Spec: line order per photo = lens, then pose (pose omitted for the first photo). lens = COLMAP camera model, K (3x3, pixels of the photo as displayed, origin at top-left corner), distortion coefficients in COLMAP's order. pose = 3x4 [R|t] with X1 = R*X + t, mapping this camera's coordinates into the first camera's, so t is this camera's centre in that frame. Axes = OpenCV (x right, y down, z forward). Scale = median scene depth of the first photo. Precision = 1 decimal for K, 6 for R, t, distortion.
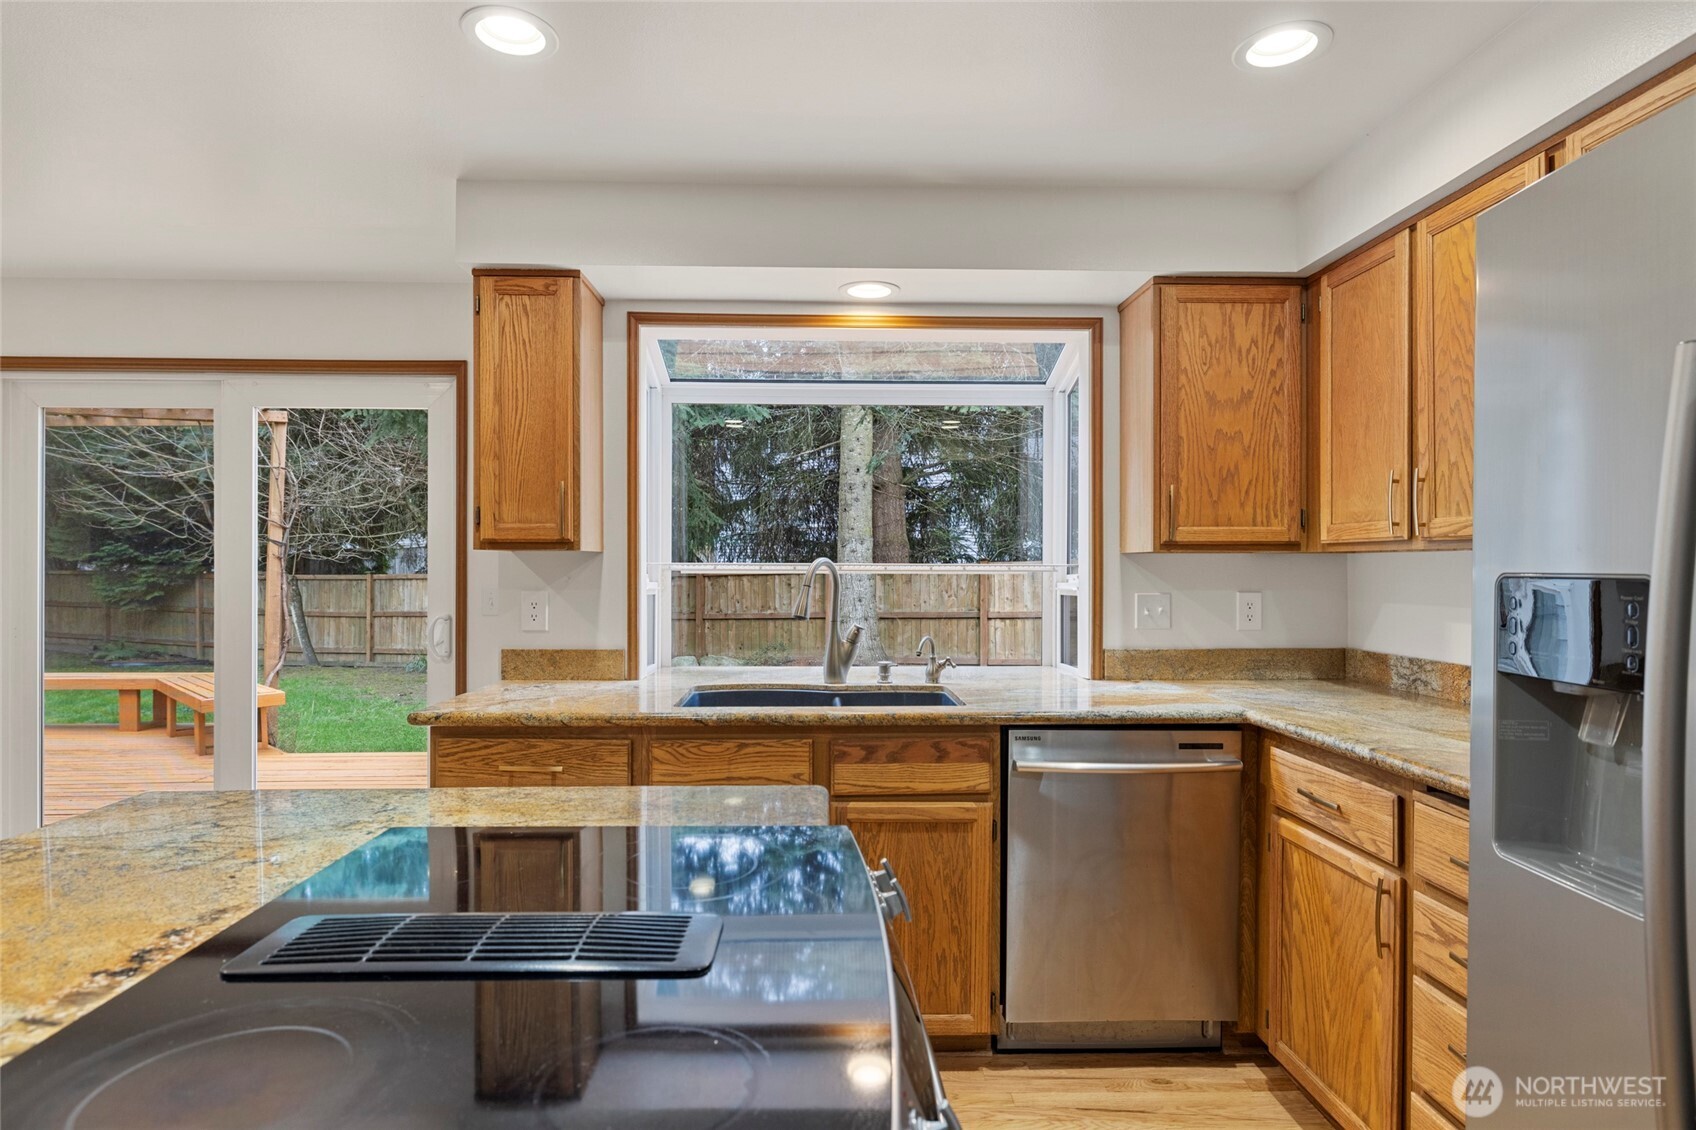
lens RADIAL K [[925.2, 0, 851.8], [0, 925.2, 567.2], [0, 0, 1]] dist [0.013329, 0.000314]
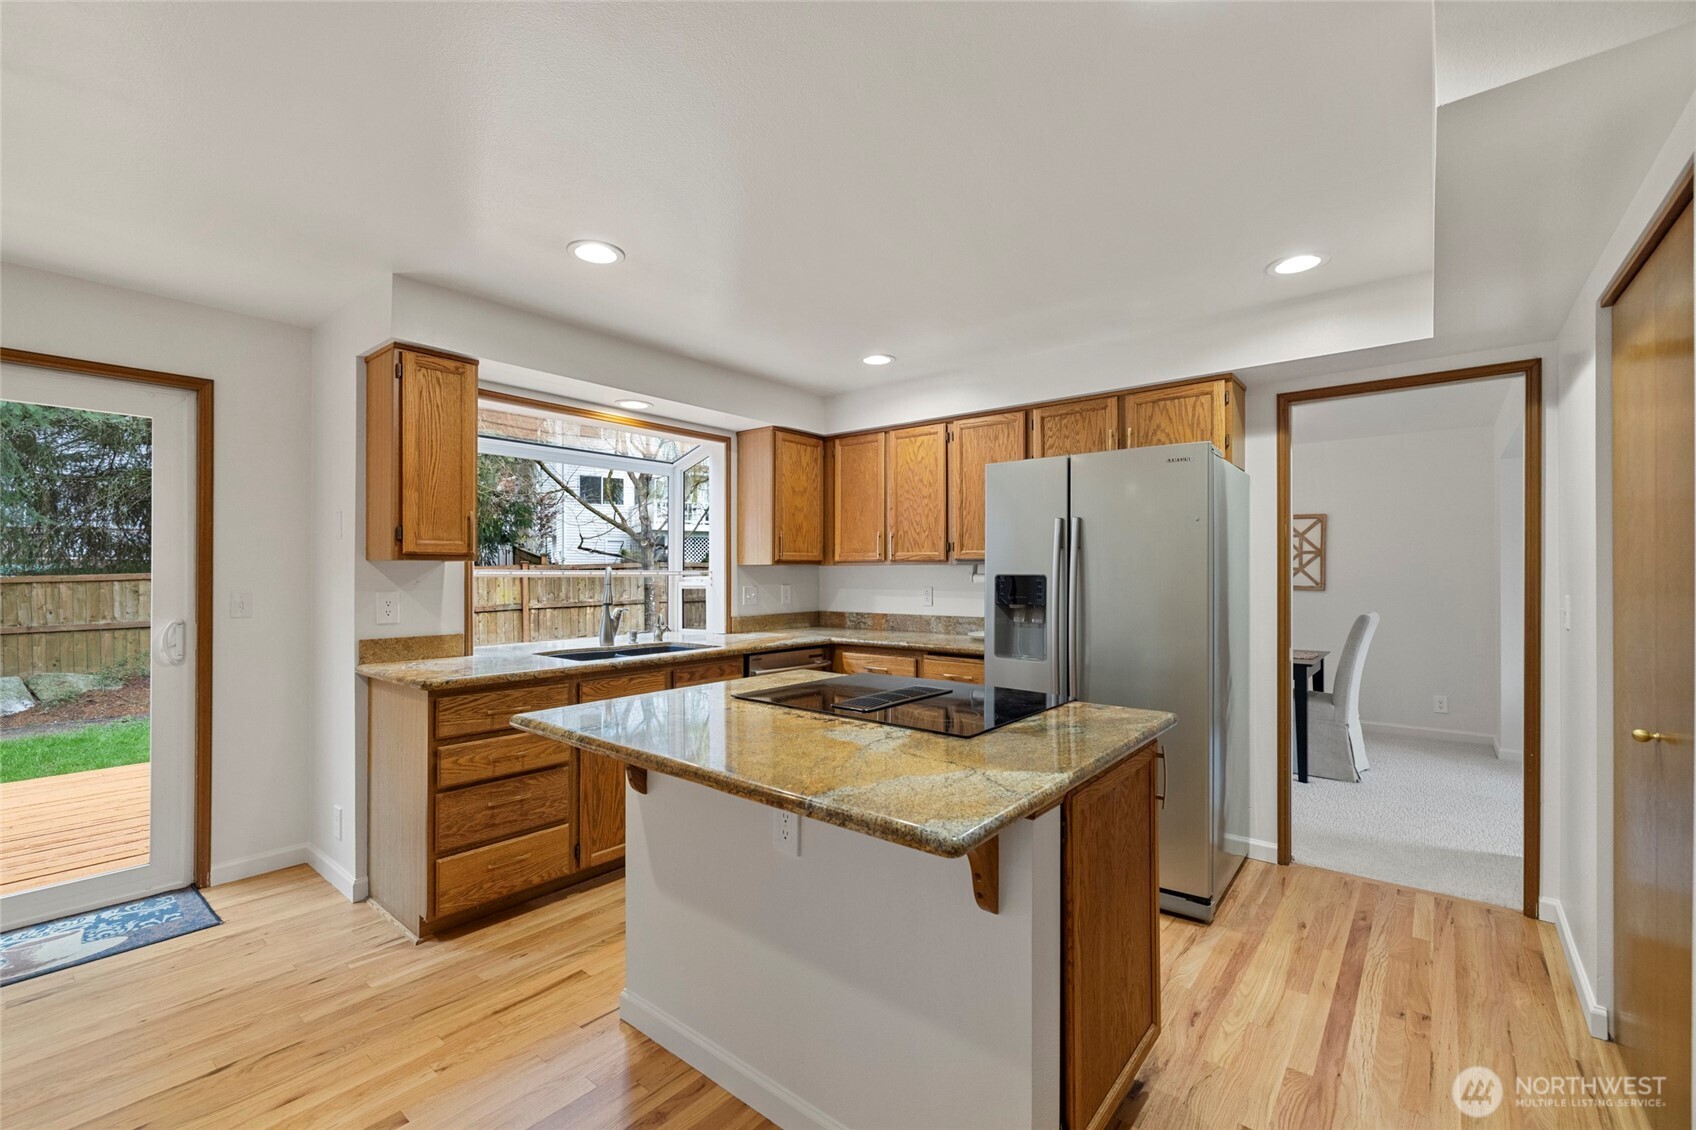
lens RADIAL K [[723.1, 0, 841.9], [0, 723.1, 572.8], [0, 0, 1]] dist [0.004921, 0.000664]
pose [[0.660810, -0.001878, 0.750551, -0.734783], [0.001852, 0.999998, 0.000872, -0.000362], [-0.750551, 0.000814, 0.660812, -0.130211]]
